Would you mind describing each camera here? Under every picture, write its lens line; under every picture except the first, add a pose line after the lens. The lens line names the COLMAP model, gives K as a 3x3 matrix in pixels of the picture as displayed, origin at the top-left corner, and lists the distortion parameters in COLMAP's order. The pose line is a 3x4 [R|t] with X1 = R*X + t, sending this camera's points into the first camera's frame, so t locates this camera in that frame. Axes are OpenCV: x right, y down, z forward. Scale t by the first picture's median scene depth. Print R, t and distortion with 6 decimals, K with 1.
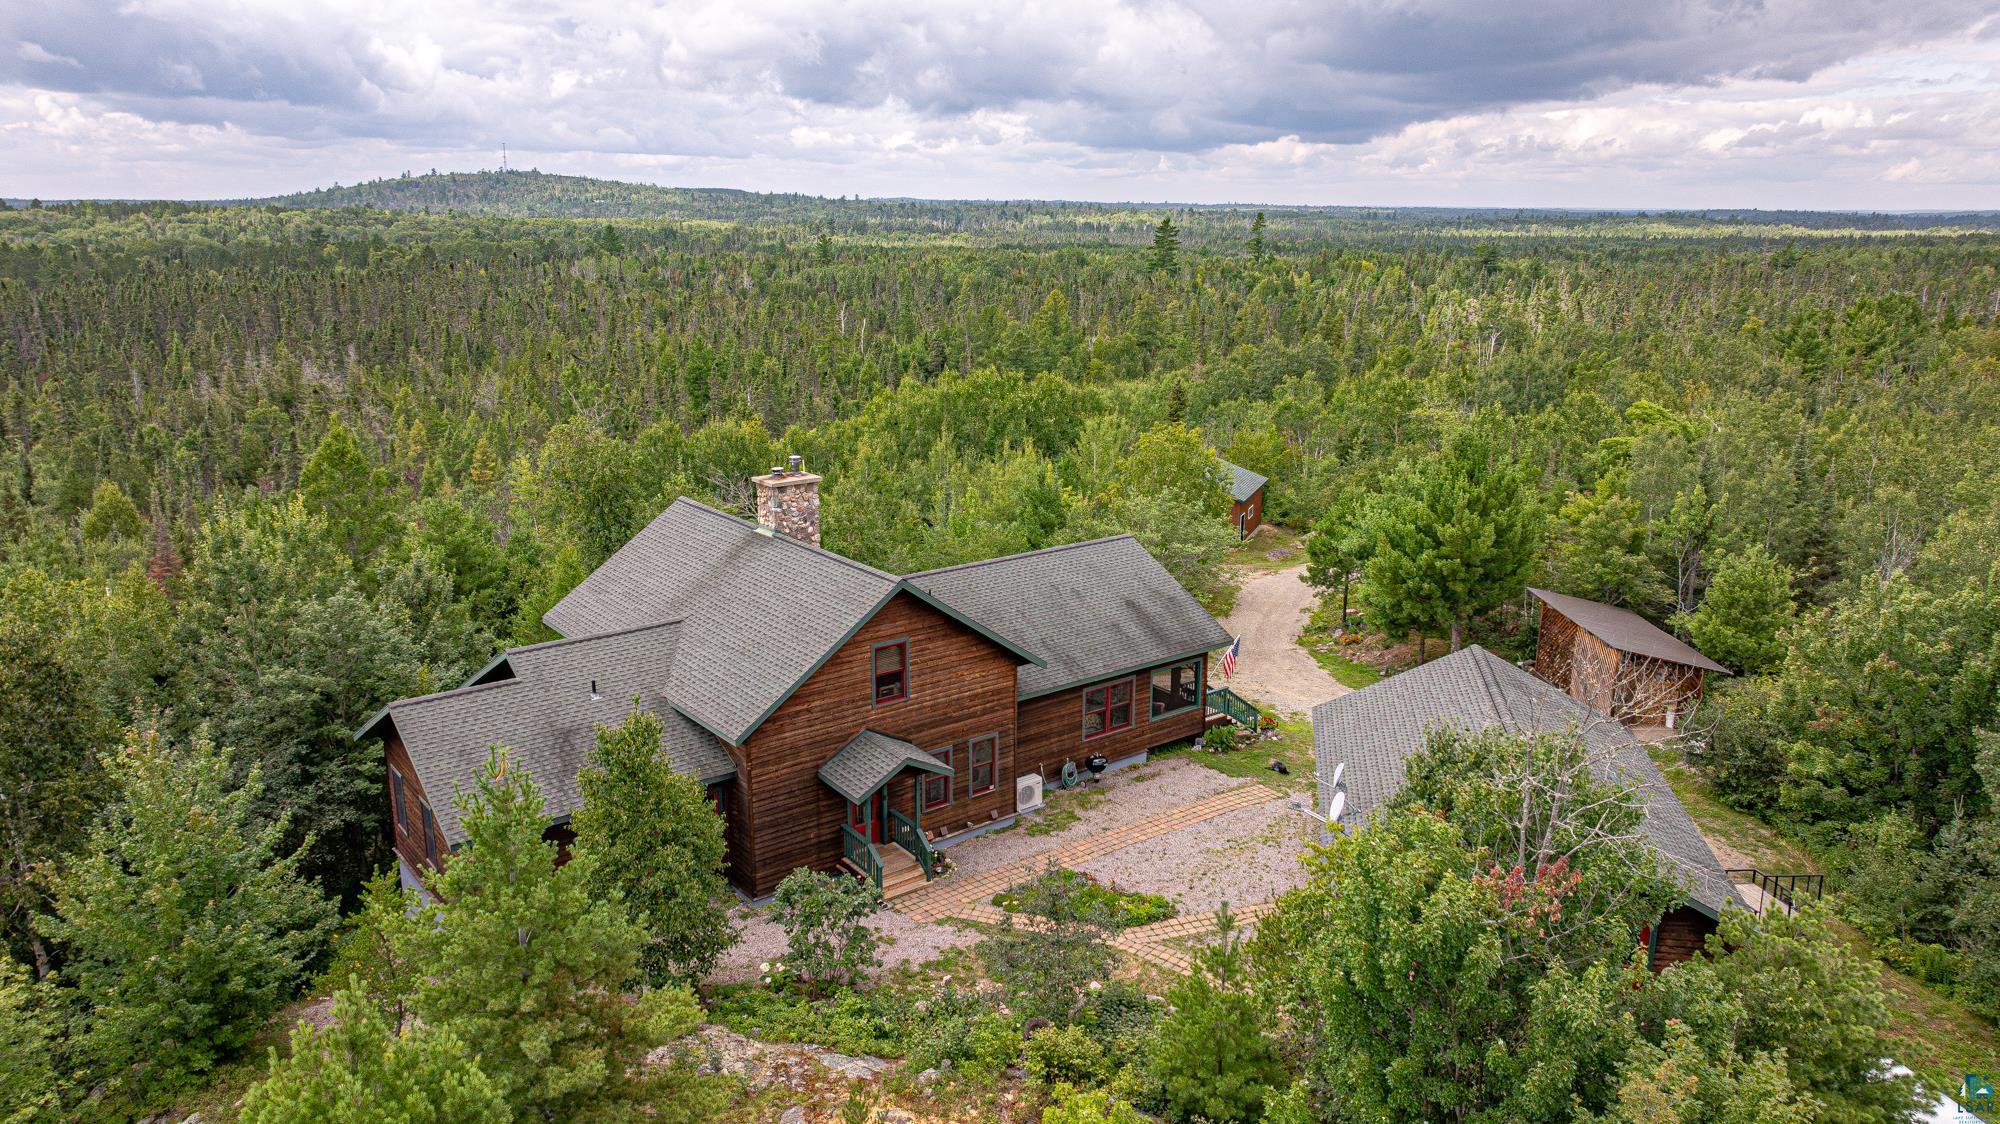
lens RADIAL K [[1405.1, 0, 1011.6], [0, 1405.1, 548.2], [0, 0, 1]] dist [-0.044421, 0.052077]
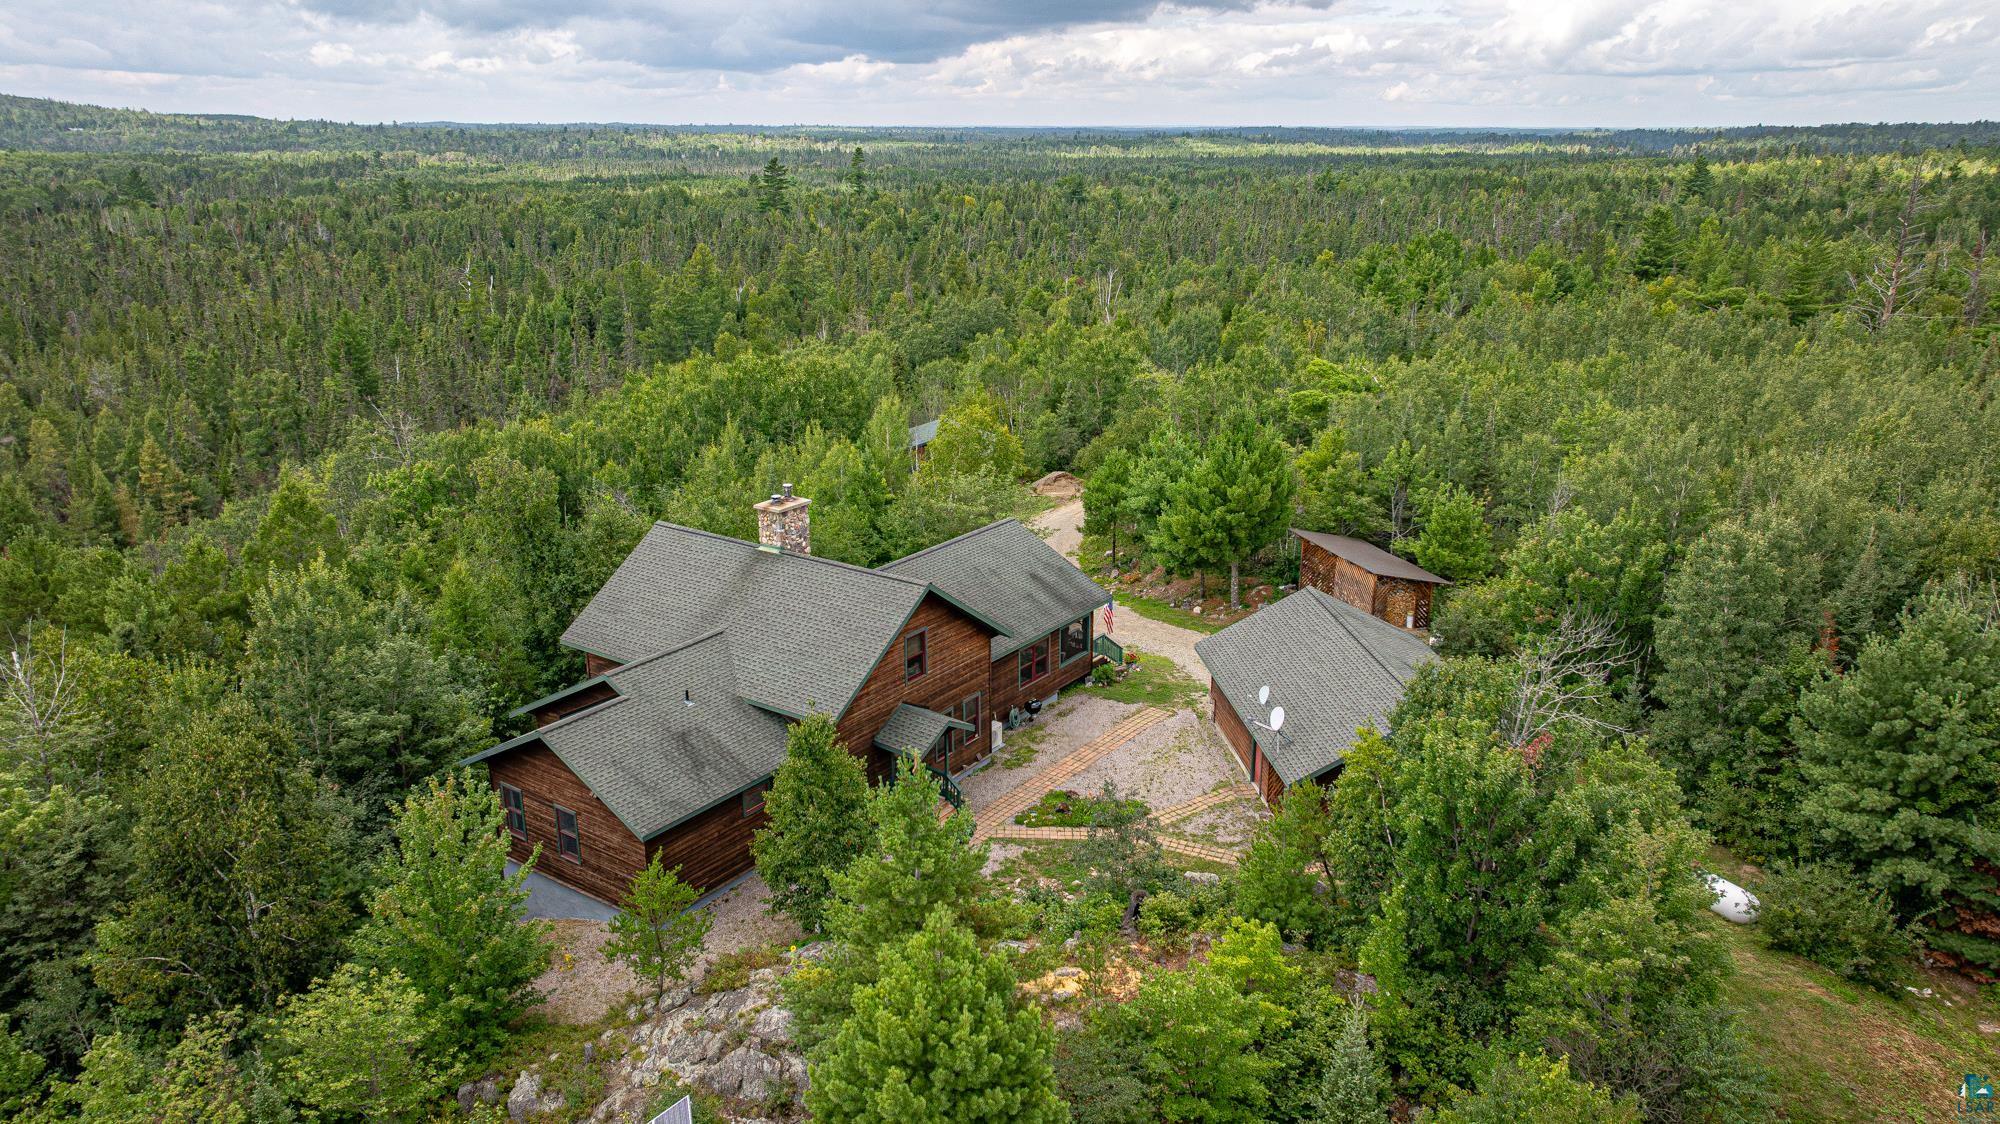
lens RADIAL K [[1405.1, 0, 1011.6], [0, 1405.1, 548.2], [0, 0, 1]] dist [-0.044421, 0.052077]
pose [[0.955847, -0.089737, 0.279827, -0.241800], [0.074754, 0.995160, 0.063786, -0.056995], [-0.284197, -0.040052, 0.957929, -0.160931]]
